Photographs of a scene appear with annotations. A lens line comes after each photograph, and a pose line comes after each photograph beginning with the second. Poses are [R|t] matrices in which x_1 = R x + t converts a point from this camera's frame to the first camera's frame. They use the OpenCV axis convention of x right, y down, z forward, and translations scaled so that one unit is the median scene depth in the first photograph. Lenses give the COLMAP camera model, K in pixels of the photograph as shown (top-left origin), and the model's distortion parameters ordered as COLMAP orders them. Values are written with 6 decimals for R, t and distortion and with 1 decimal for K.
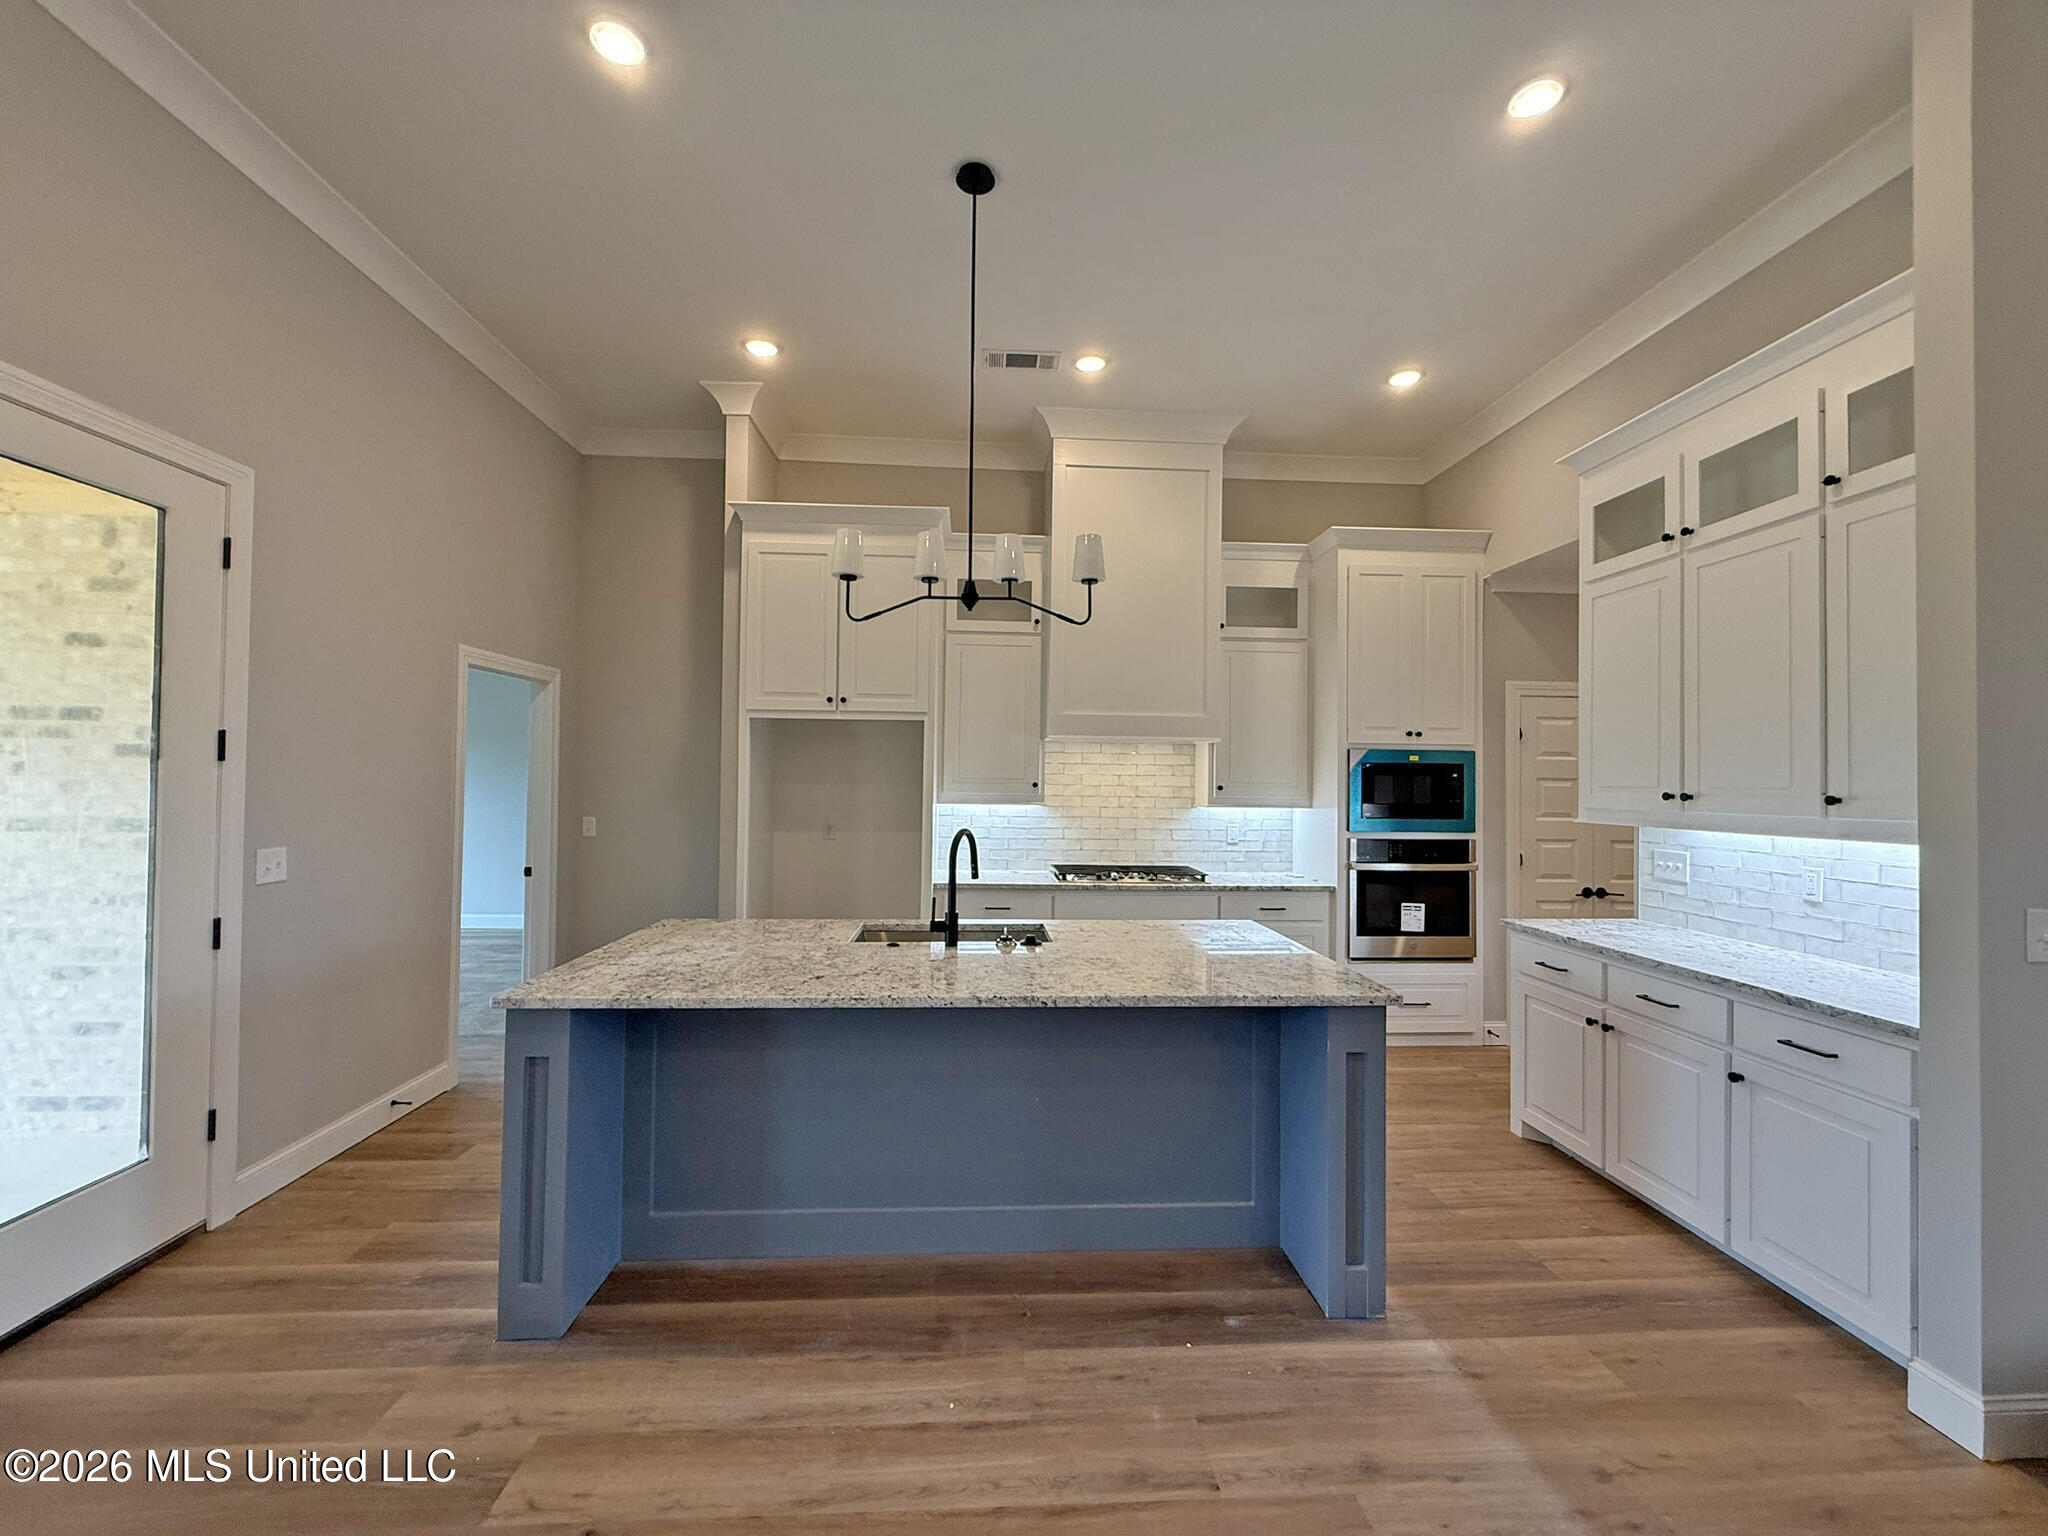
lens RADIAL K [[818.4, 0, 1016.9], [0, 818.4, 769.9], [0, 0, 1]] dist [-0.000663, 0.001395]
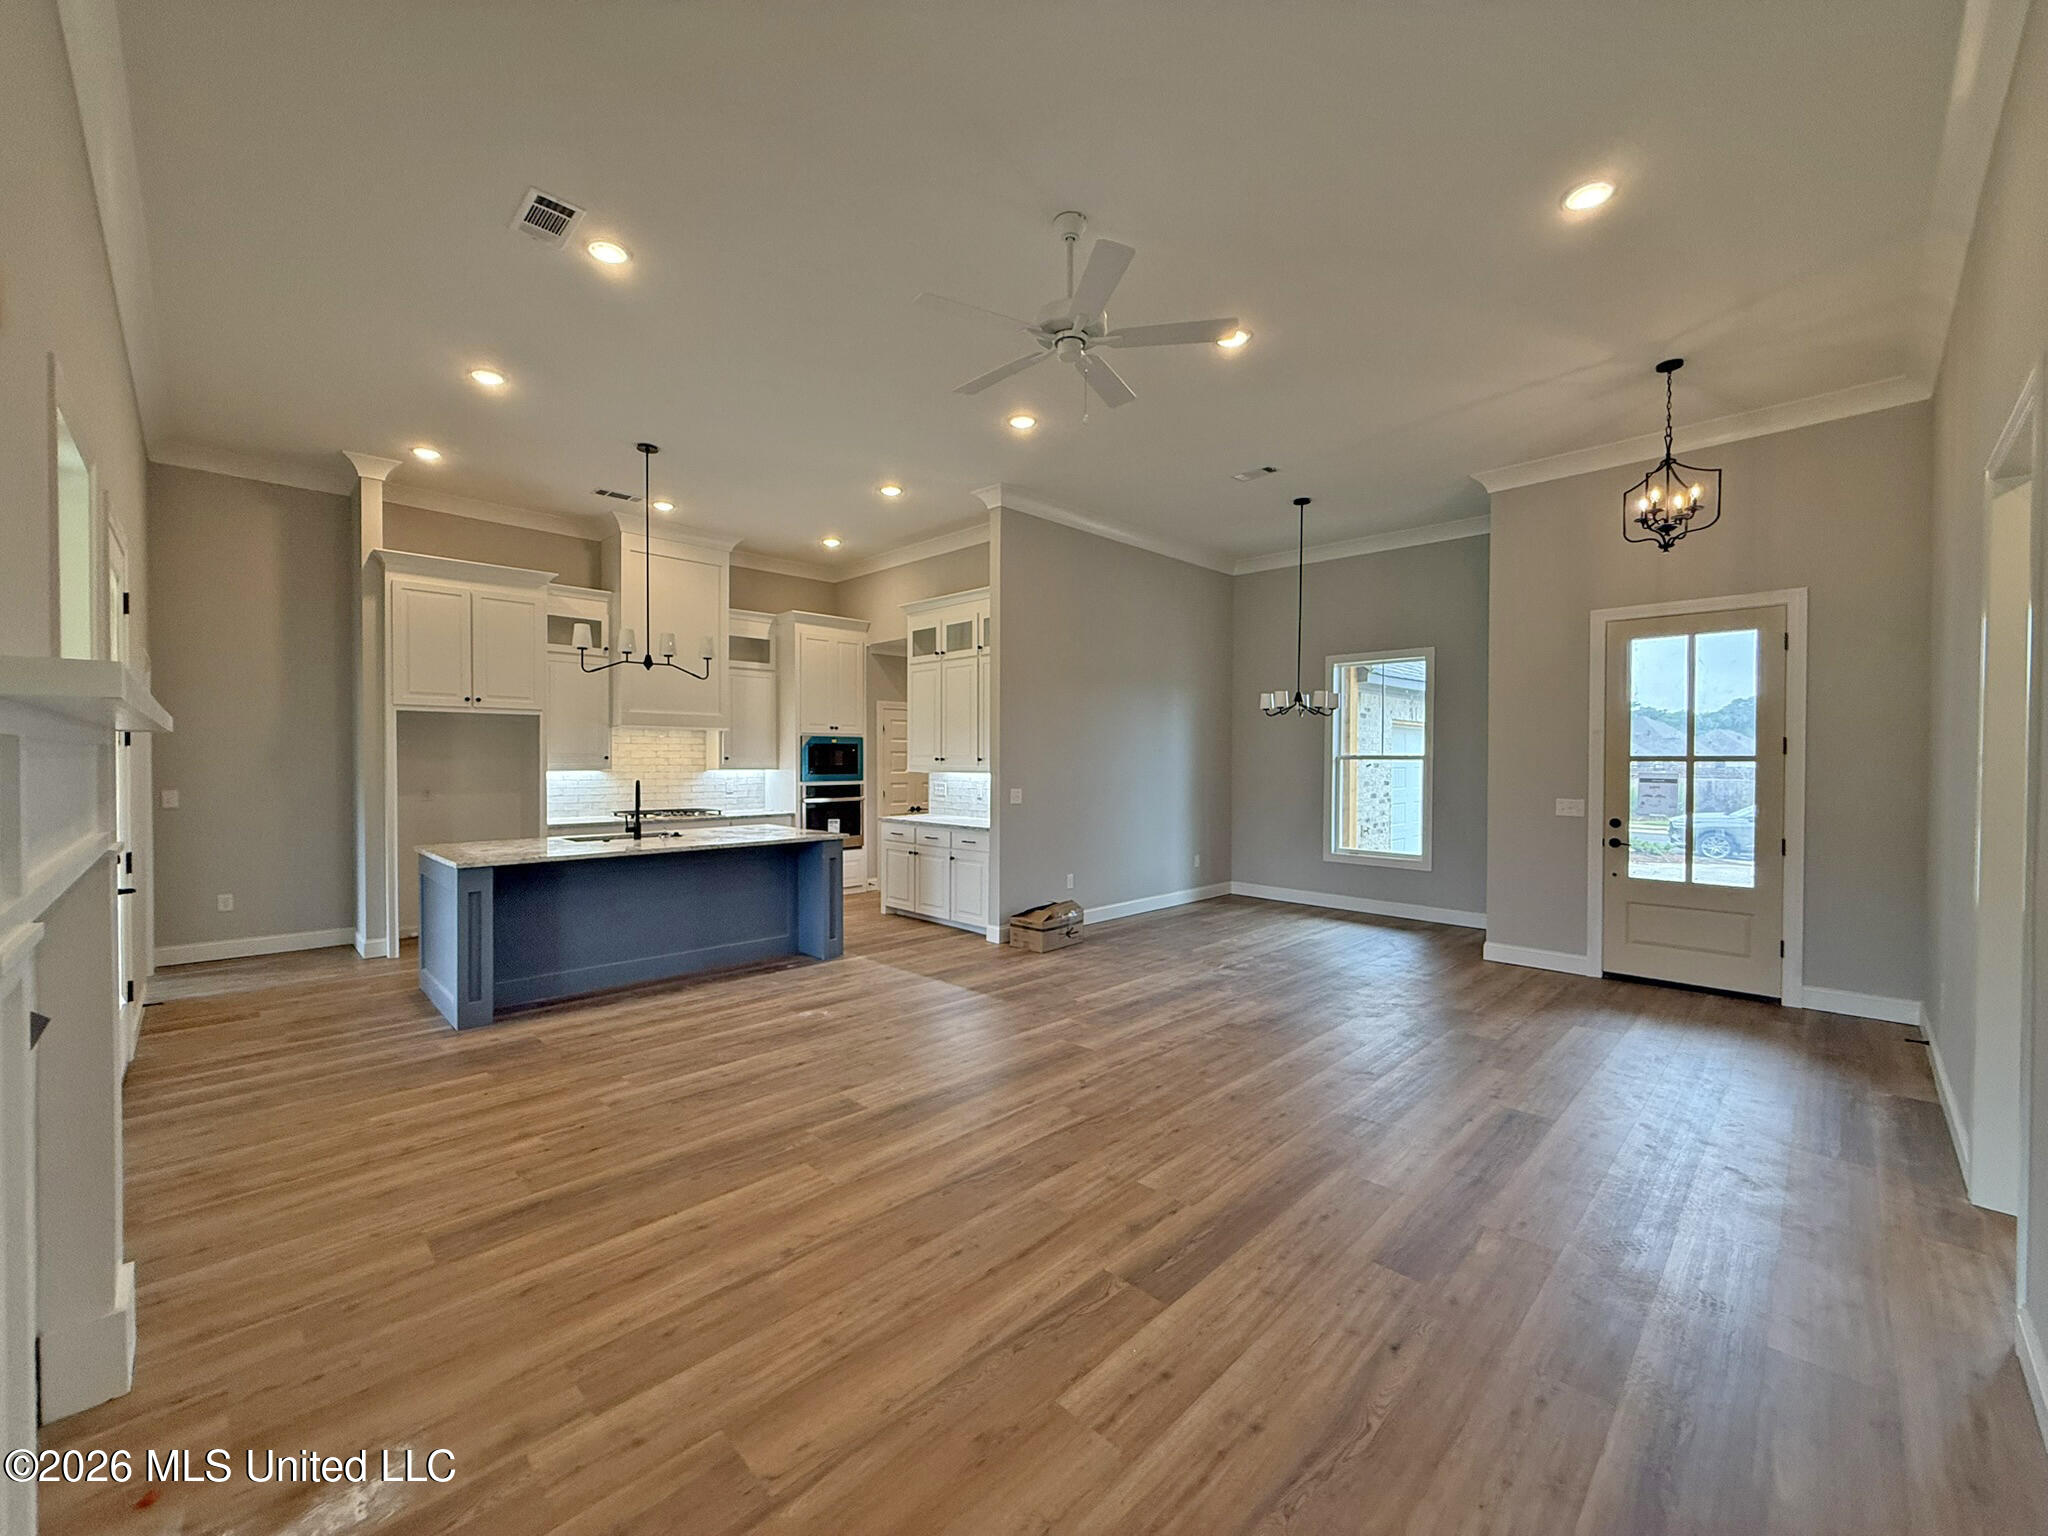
lens RADIAL K [[818.4, 0, 1022.7], [0, 818.4, 765.2], [0, 0, 1]] dist [-0.000663, 0.001395]
pose [[0.746002, -0.016014, 0.665751, -0.454643], [-0.003032, 0.999619, 0.027443, -0.012658], [-0.665936, -0.022492, 0.745669, -0.704829]]
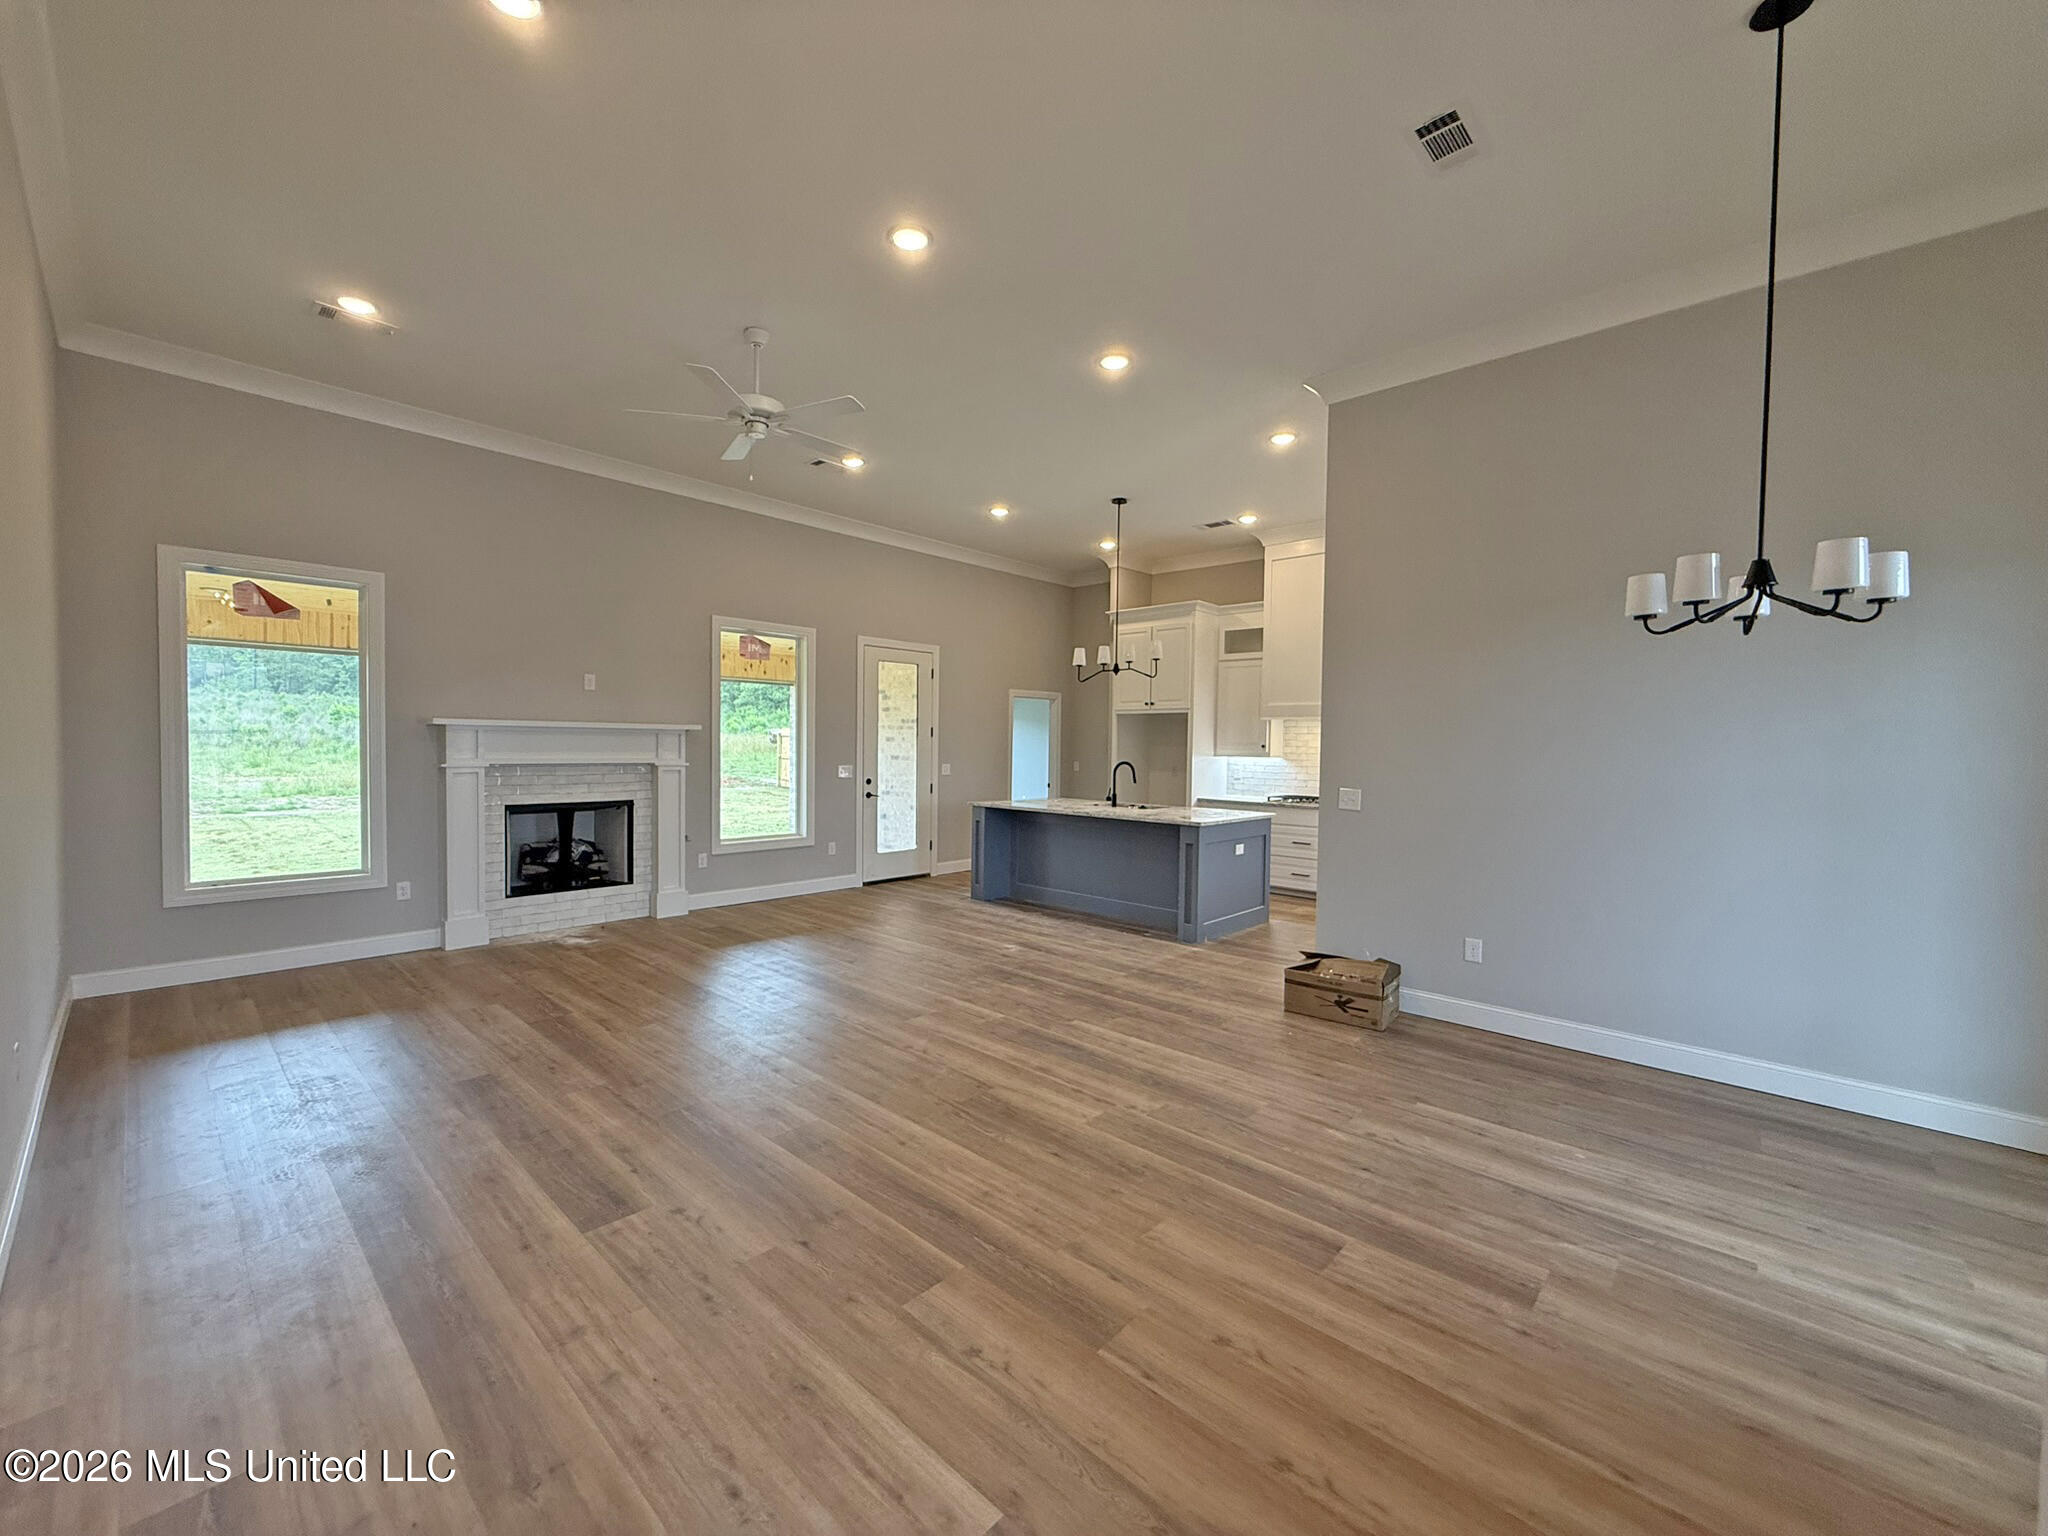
lens RADIAL K [[818.4, 0, 1014.4], [0, 818.4, 760.2], [0, 0, 1]] dist [-0.000663, 0.001395]
pose [[0.690626, 0.011466, -0.723121, 1.008407], [0.005112, 0.999772, 0.020734, 0.010833], [0.723194, -0.018016, 0.690410, -0.638323]]
